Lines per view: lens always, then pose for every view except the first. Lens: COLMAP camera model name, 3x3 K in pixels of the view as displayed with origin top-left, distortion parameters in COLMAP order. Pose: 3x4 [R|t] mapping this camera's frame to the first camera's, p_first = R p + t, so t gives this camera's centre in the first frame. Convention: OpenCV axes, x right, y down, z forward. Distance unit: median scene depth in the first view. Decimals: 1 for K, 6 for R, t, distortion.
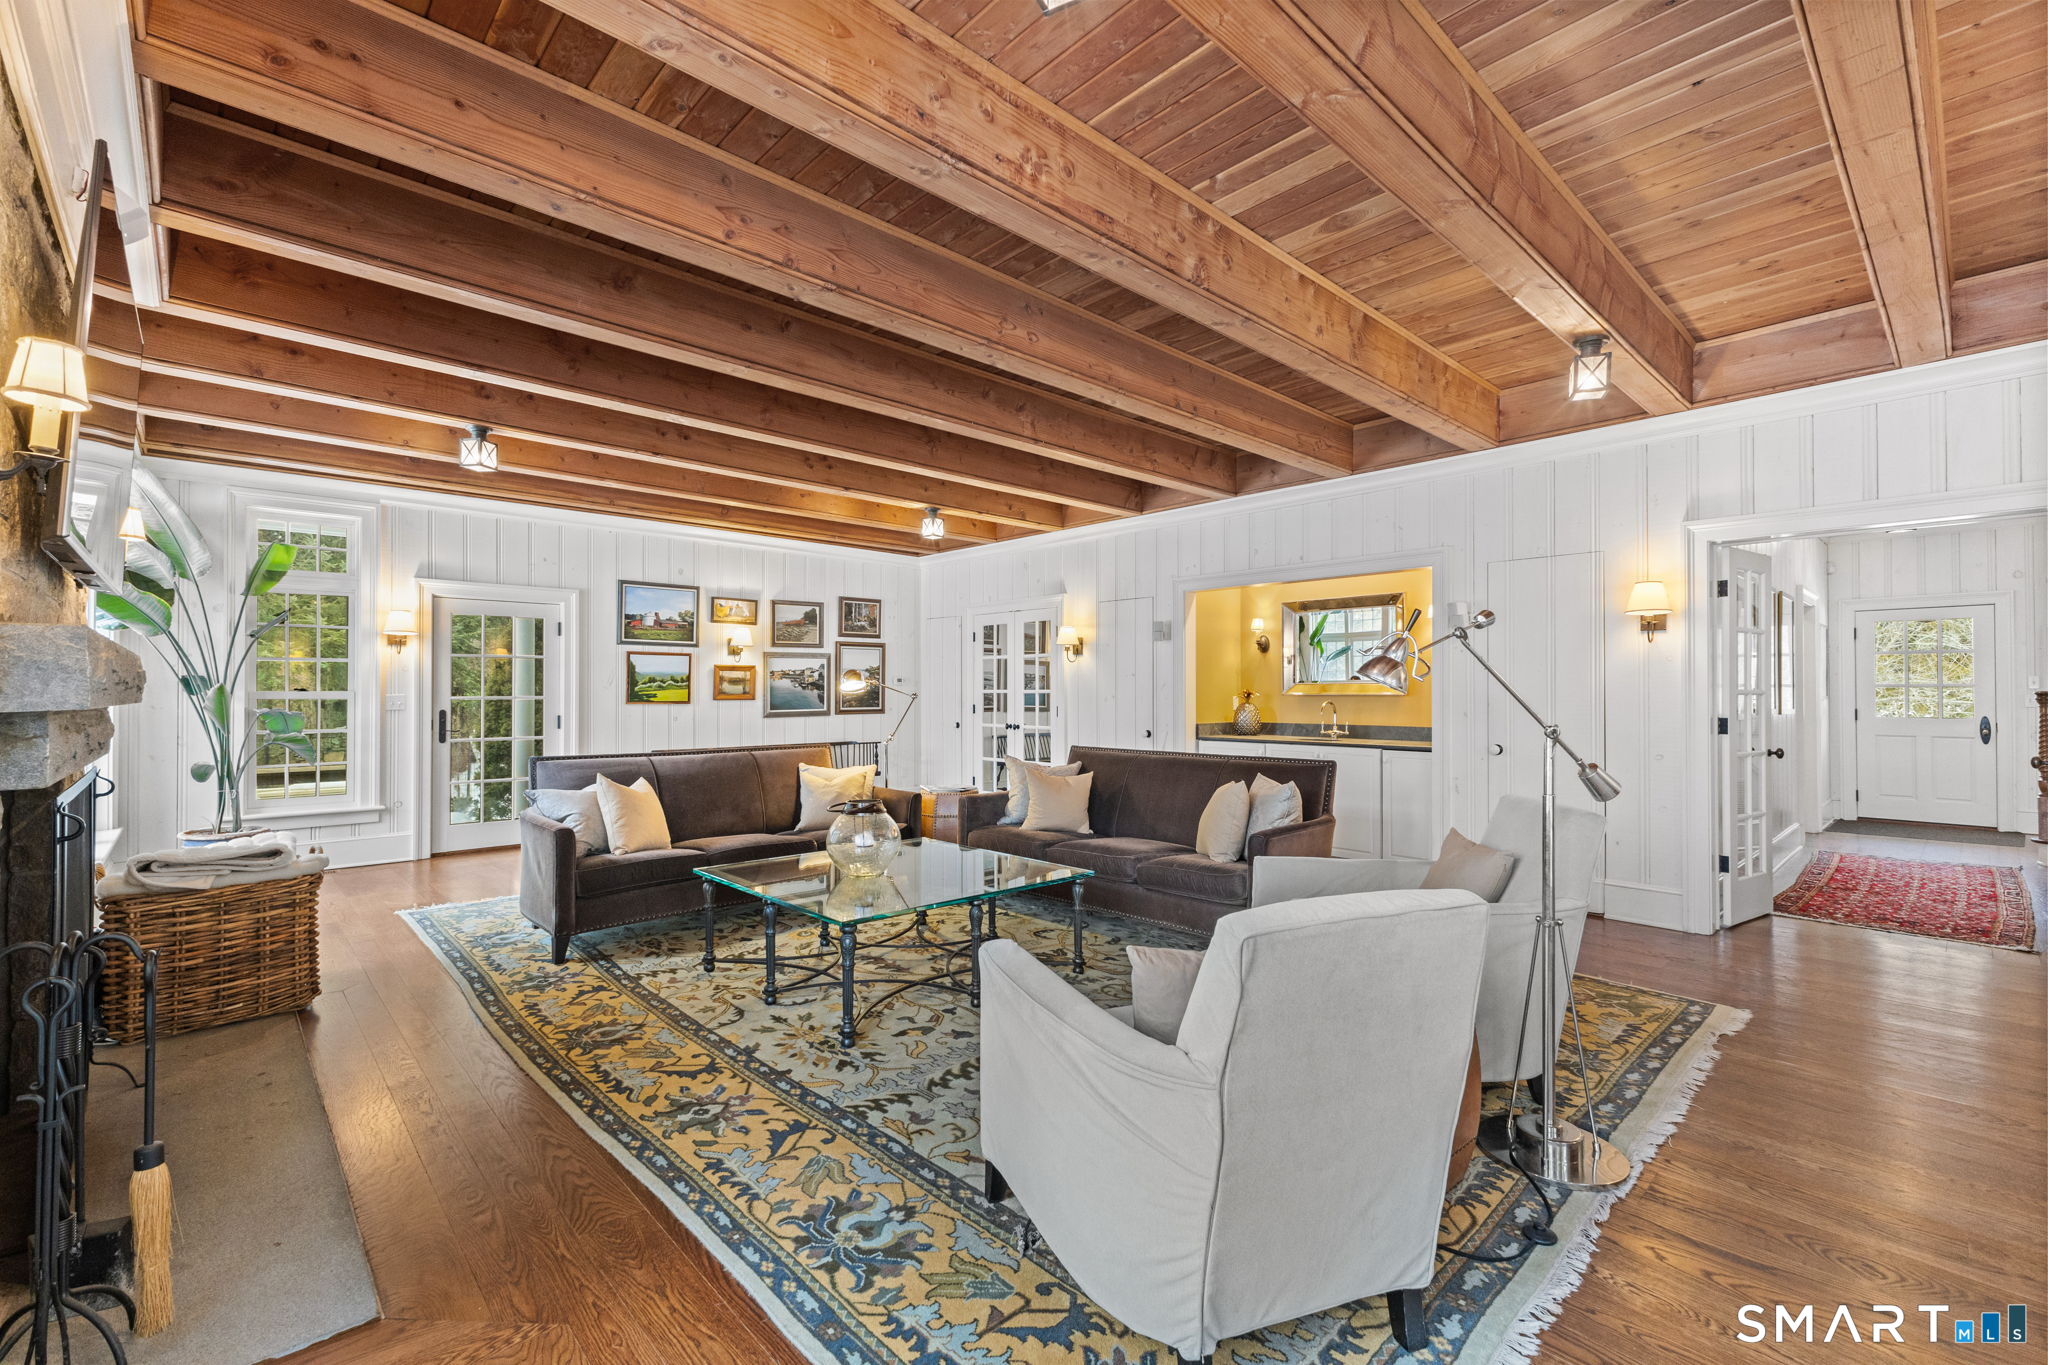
lens RADIAL K [[889.3, 0, 1030.8], [0, 889.3, 678.6], [0, 0, 1]] dist [0.015619, 0.000439]
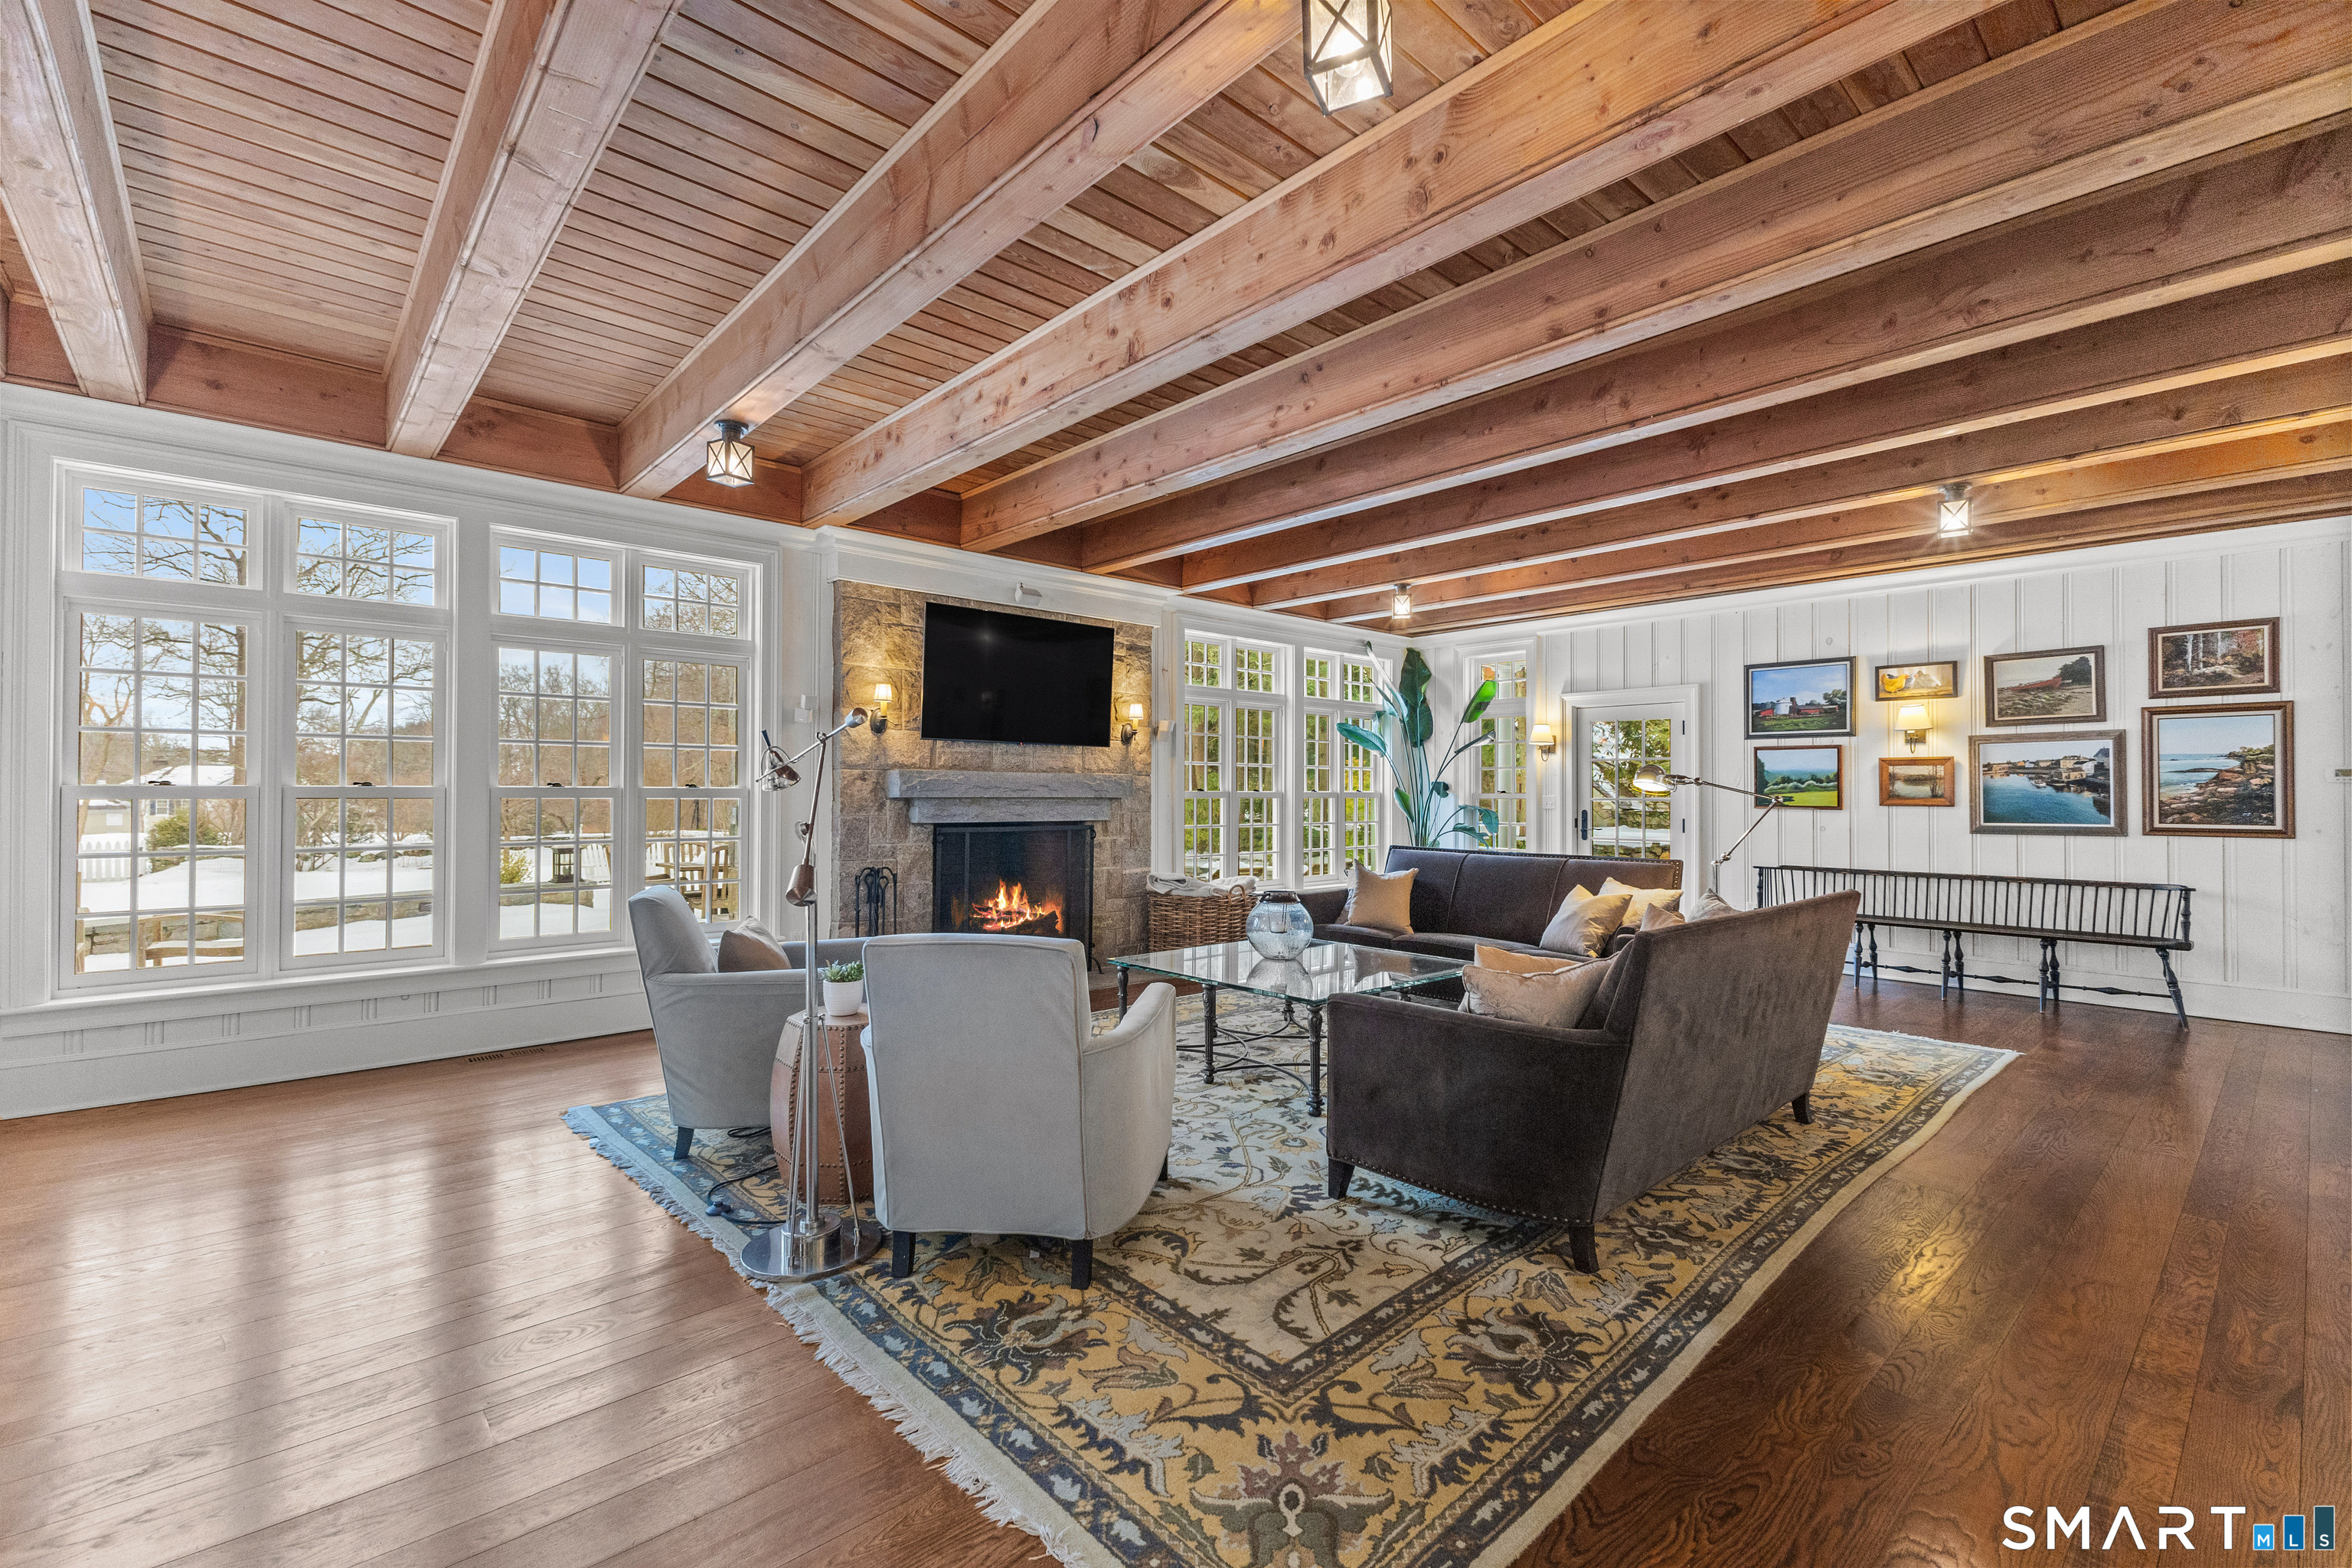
lens RADIAL K [[1014.4, 0, 1160.2], [0, 1014.4, 777.3], [0, 0, 1]] dist [0.007936, -0.000129]
pose [[-0.030521, -0.014695, -0.999426, 0.504378], [0.010097, 0.999836, -0.015009, 0.007124], [0.999483, -0.010549, -0.030368, 0.422244]]
